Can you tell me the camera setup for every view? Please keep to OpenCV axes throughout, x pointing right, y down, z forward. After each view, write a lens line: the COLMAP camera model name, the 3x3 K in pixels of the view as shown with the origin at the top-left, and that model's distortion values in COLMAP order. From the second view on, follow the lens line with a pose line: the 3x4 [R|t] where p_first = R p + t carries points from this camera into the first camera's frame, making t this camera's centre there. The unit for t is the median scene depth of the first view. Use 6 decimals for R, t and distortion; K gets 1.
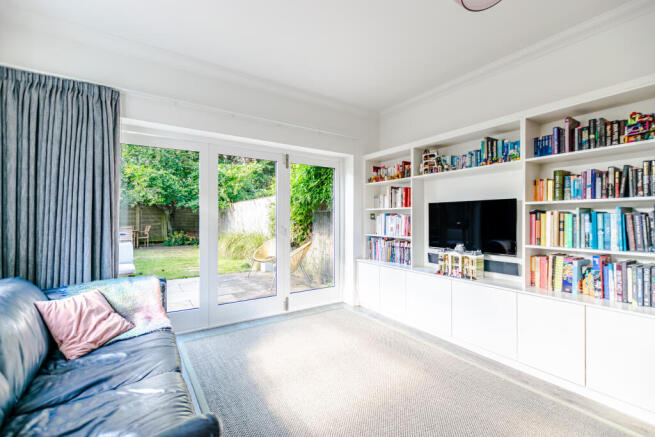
lens RADIAL K [[280.1, 0, 326.1], [0, 280.1, 221.1], [0, 0, 1]] dist [0.000622, -0.000519]
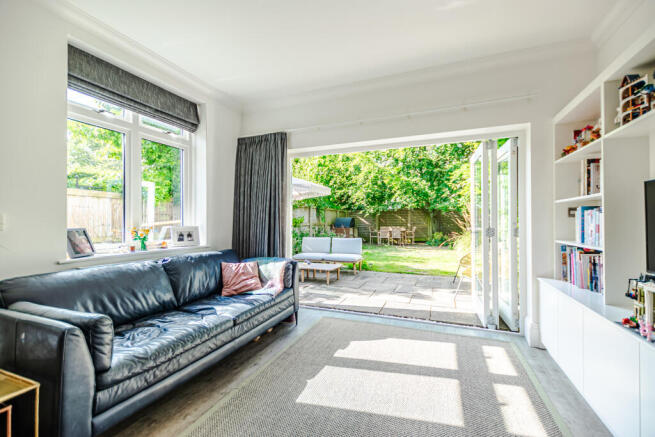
lens RADIAL K [[280.1, 0, 327.5], [0, 280.1, 220.0], [0, 0, 1]] dist [0.000622, -0.000519]
pose [[0.563956, -0.005285, -0.825788, 0.452984], [-0.004018, 0.999950, -0.009143, 0.010241], [0.825795, 0.008474, 0.563907, 0.257590]]
